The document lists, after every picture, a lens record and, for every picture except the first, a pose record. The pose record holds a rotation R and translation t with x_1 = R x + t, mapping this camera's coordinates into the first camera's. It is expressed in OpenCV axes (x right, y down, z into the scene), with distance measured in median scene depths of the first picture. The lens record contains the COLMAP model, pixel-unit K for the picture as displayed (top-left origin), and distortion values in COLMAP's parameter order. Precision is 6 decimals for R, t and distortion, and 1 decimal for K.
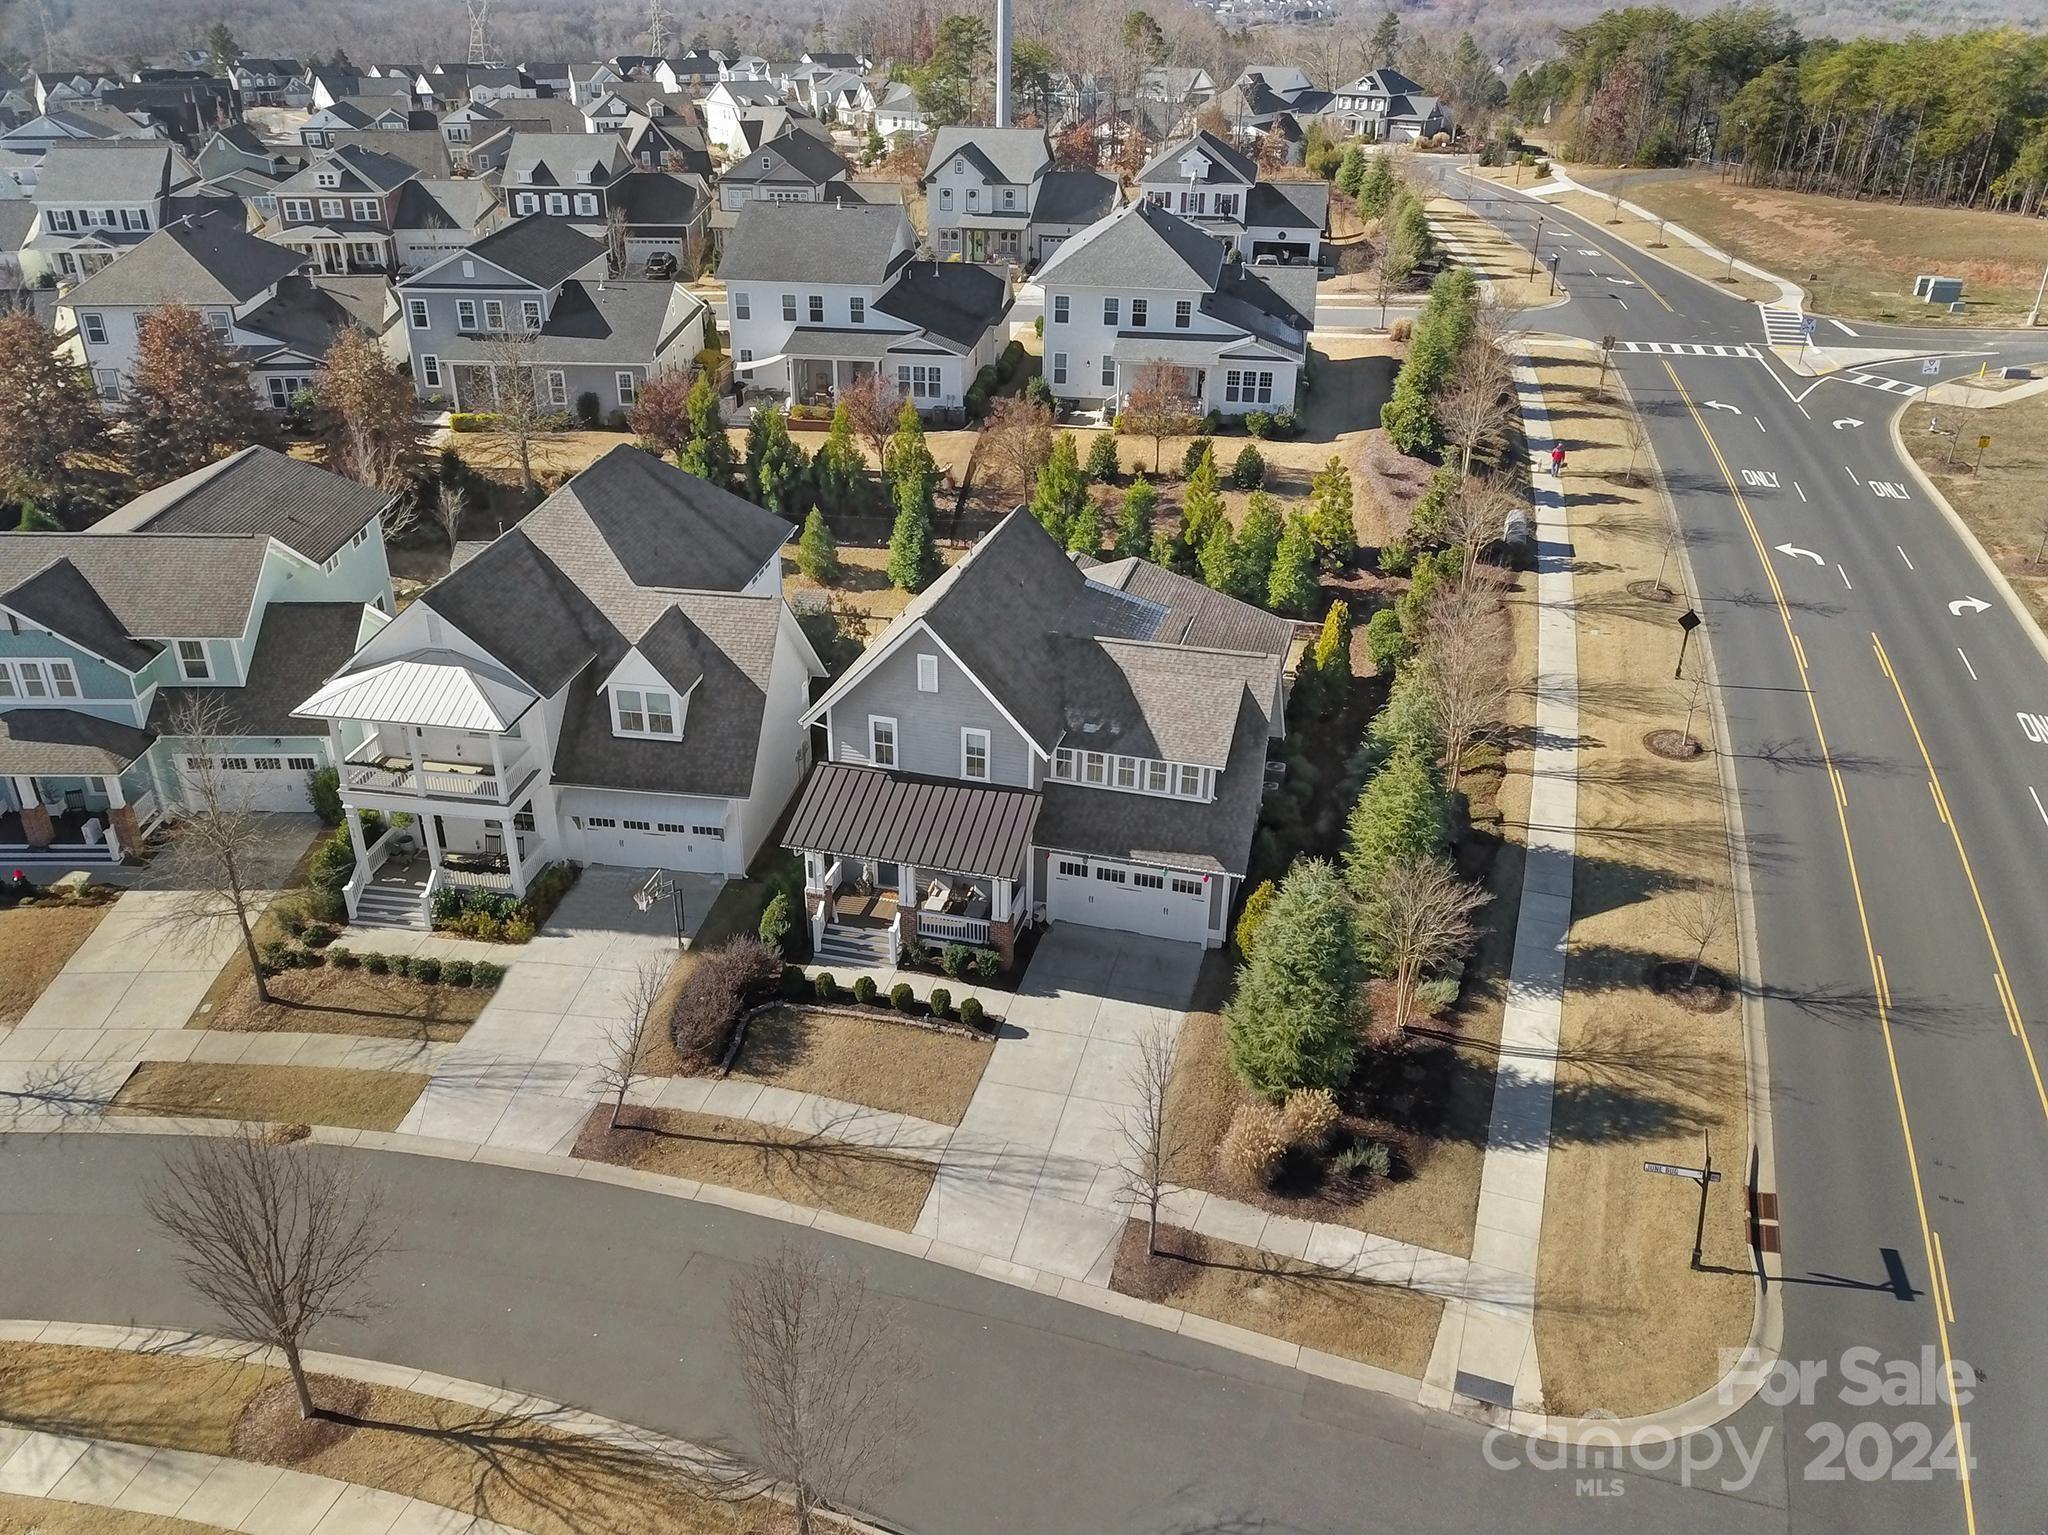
lens RADIAL K [[1558.9, 0, 1015.4], [0, 1558.9, 762.3], [0, 0, 1]] dist [0.017585, -0.010831]
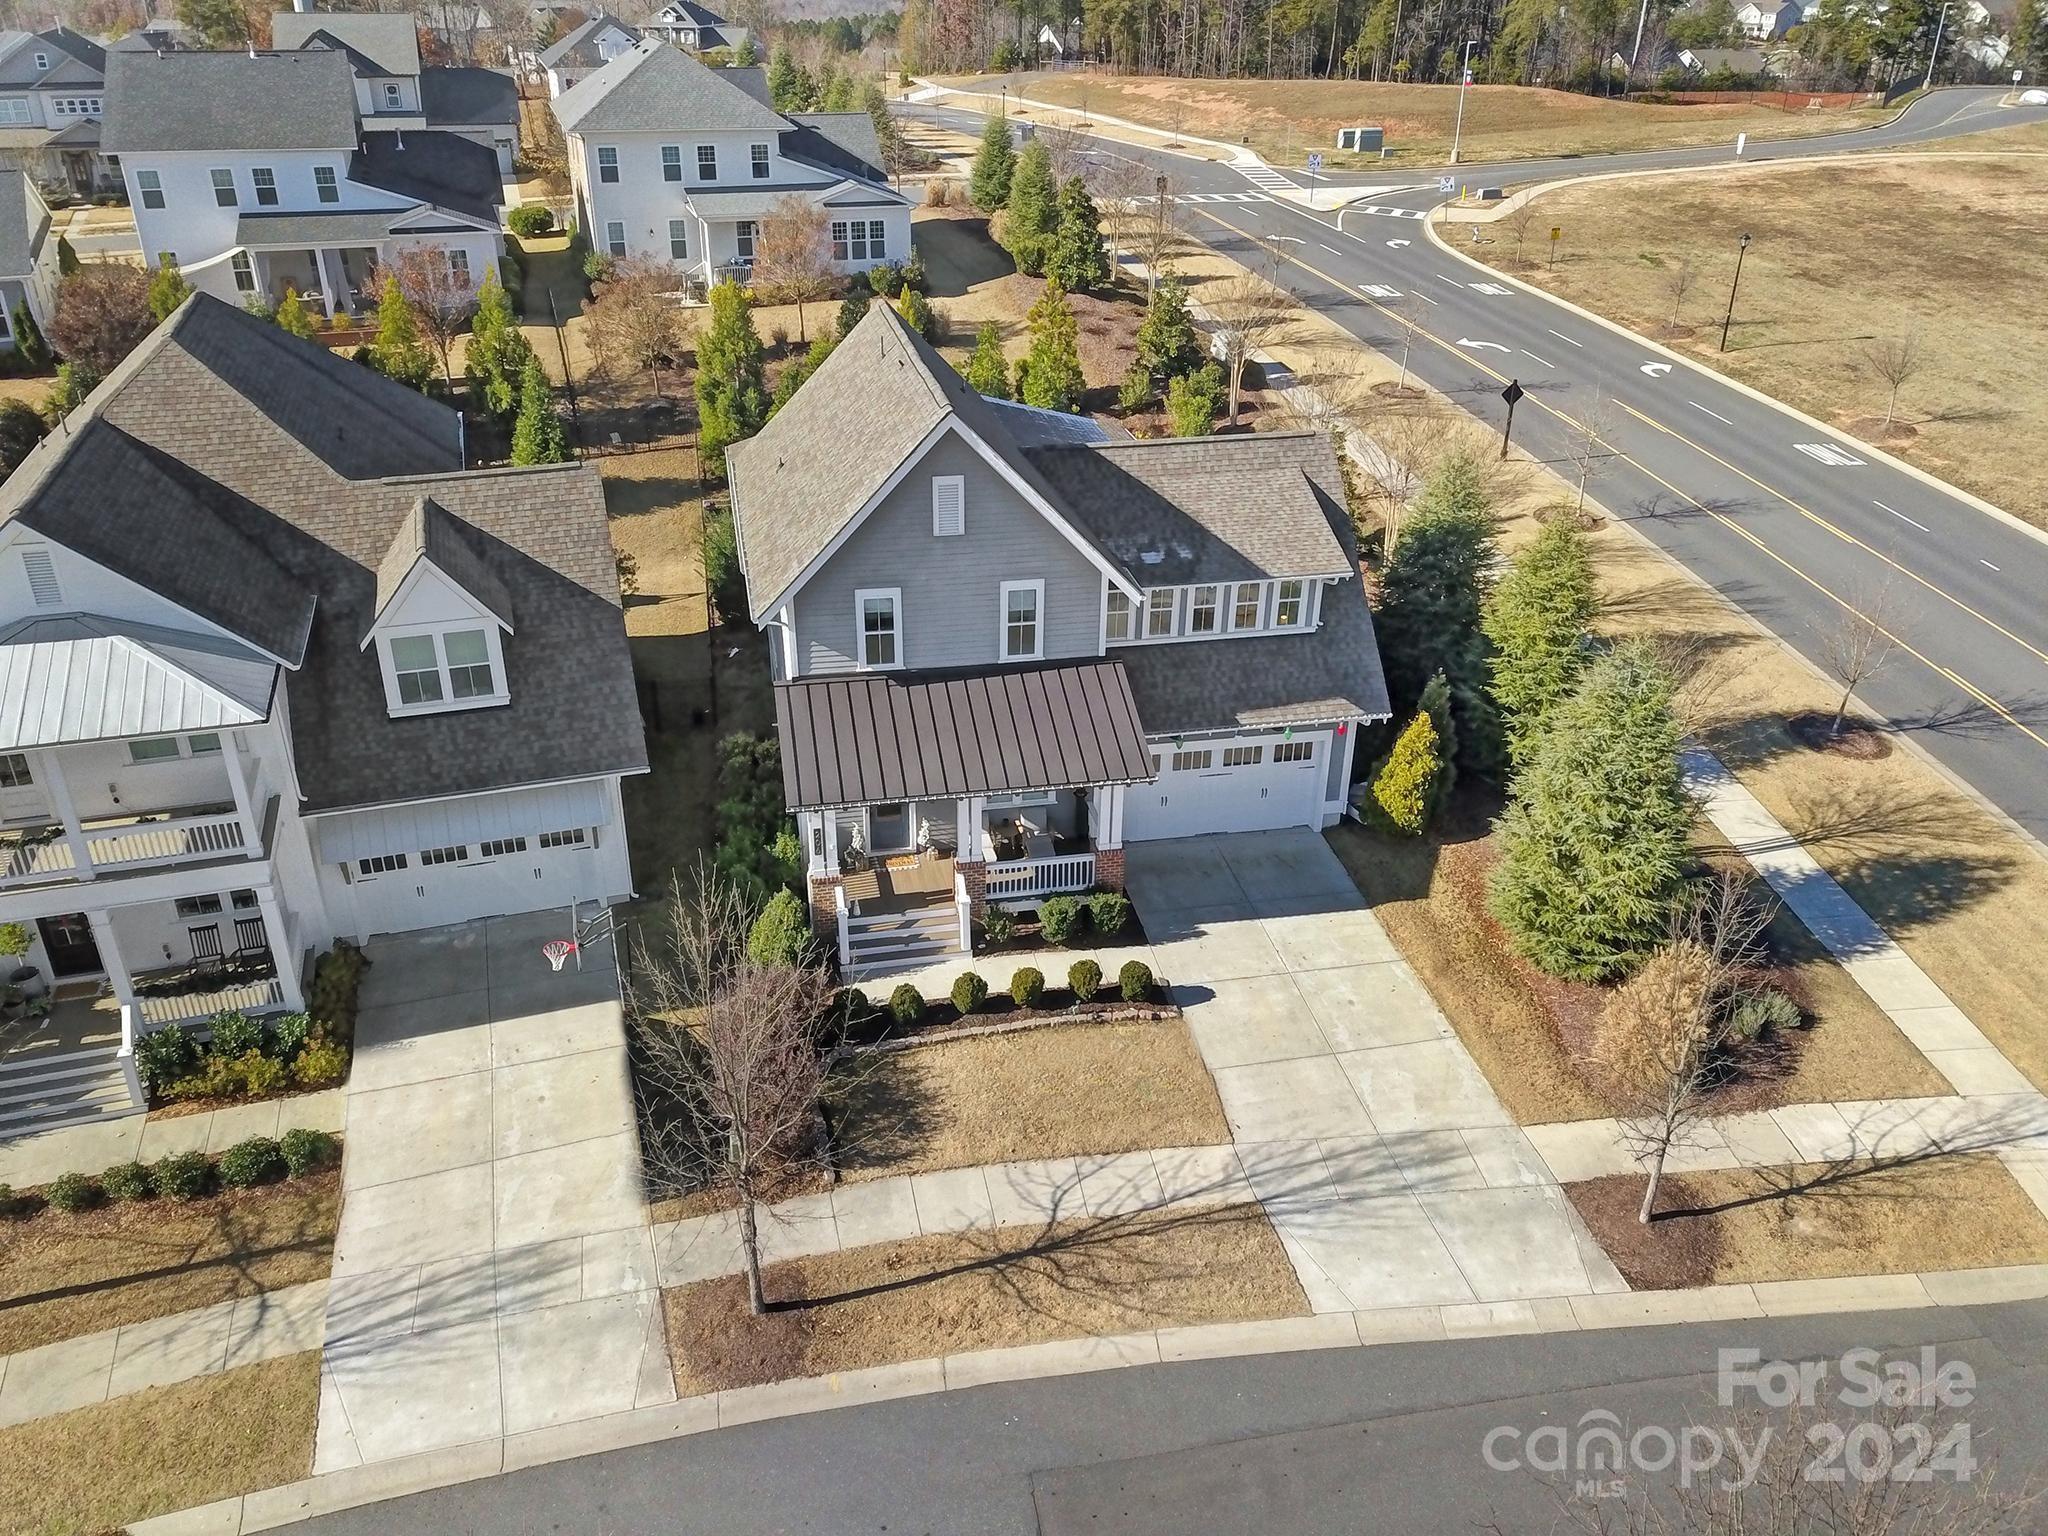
lens RADIAL K [[1548.8, 0, 1008.7], [0, 1548.8, 782.2], [0, 0, 1]] dist [0.012801, -0.006242]
pose [[0.895915, -0.210490, 0.391192, -0.307013], [0.203467, 0.977251, 0.059849, 0.022220], [-0.394890, 0.025975, 0.918361, 0.376543]]
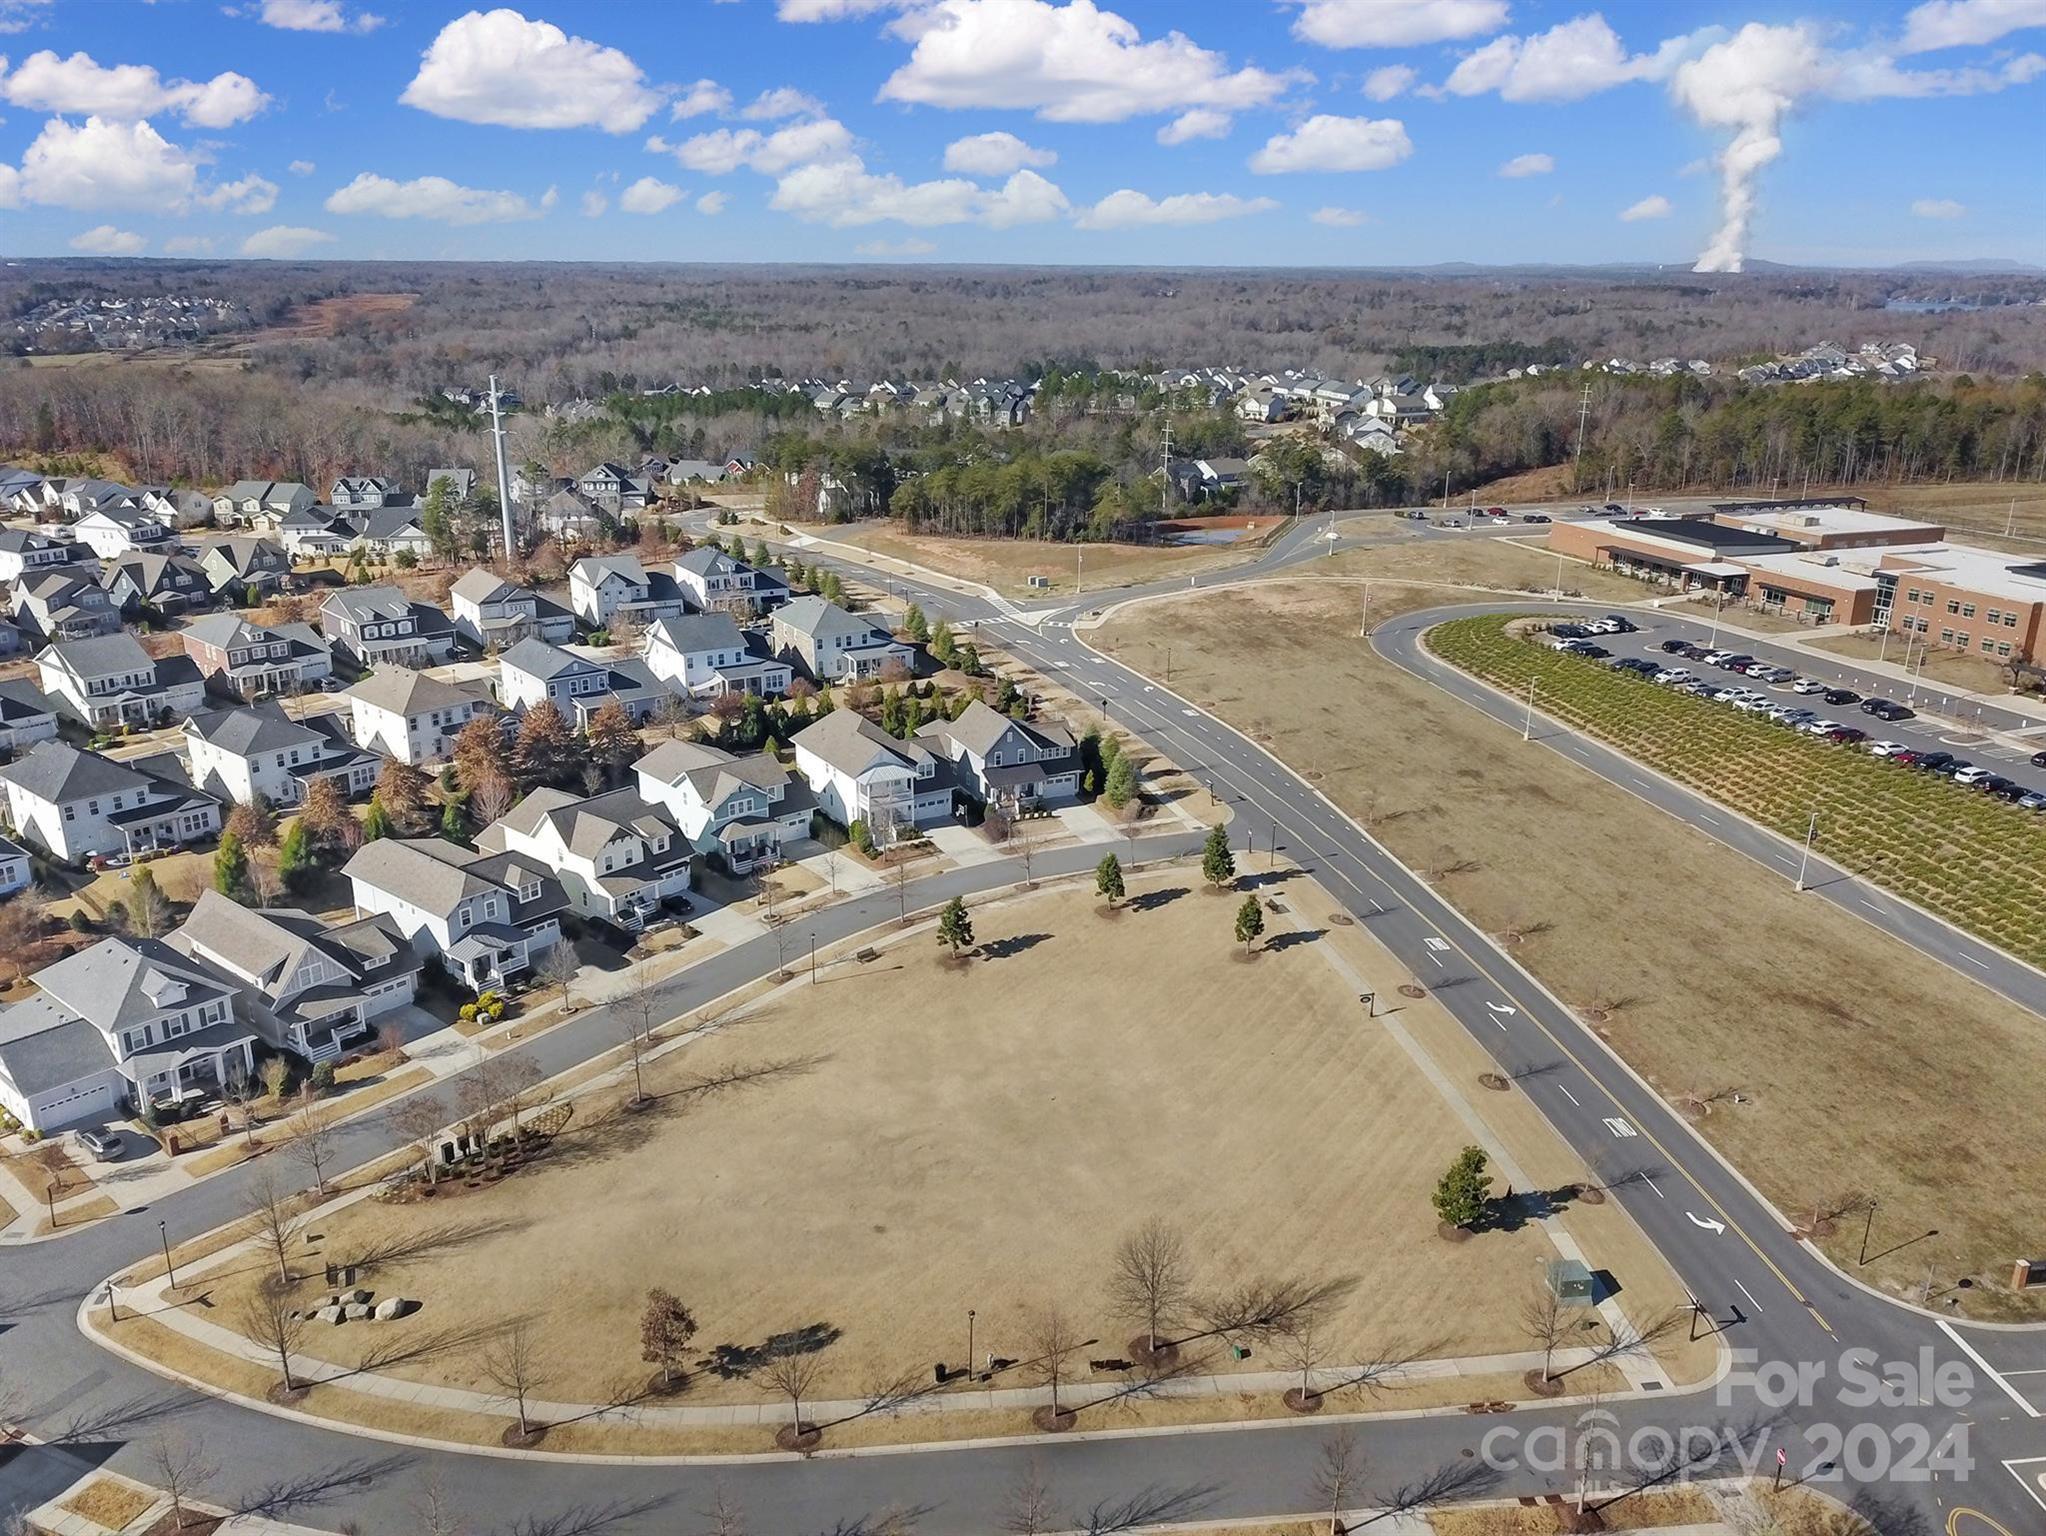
lens RADIAL K [[1557.4, 0, 1014.4], [0, 1557.4, 762.8], [0, 0, 1]] dist [0.017585, -0.010831]
pose [[0.772153, -0.197290, 0.604034, -2.368055], [0.288799, 0.955689, -0.057032, 0.225282], [-0.566017, 0.218482, 0.794915, -2.060517]]
